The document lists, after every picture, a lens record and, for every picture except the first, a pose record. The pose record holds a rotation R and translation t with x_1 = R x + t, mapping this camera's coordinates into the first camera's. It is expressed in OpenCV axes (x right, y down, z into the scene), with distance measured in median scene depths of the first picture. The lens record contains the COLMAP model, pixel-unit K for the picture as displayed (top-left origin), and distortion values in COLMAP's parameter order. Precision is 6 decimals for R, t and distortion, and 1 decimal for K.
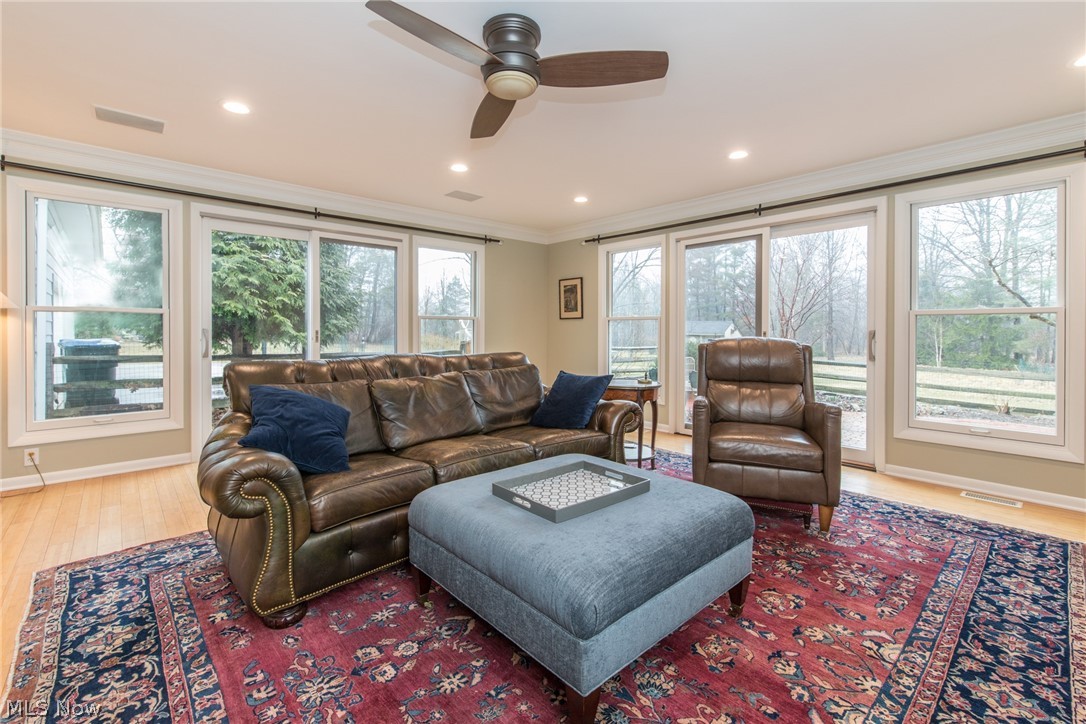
lens RADIAL K [[477.3, 0, 540.2], [0, 477.3, 336.8], [0, 0, 1]] dist [0.001857, -0.000419]
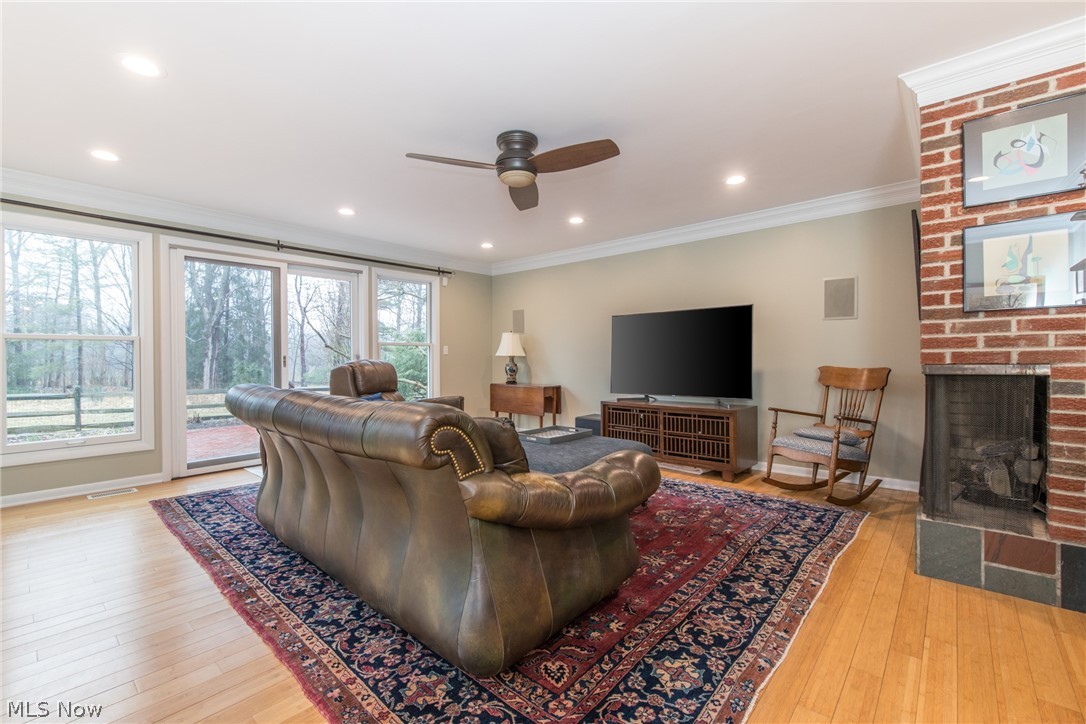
lens RADIAL K [[462.1, 0, 541.1], [0, 462.1, 358.5], [0, 0, 1]] dist [0.002983, 0.000127]
pose [[-0.110883, -0.012684, 0.993753, -1.180838], [0.015607, 0.999773, 0.014502, -0.016697], [-0.993711, 0.017118, -0.110660, 0.899639]]
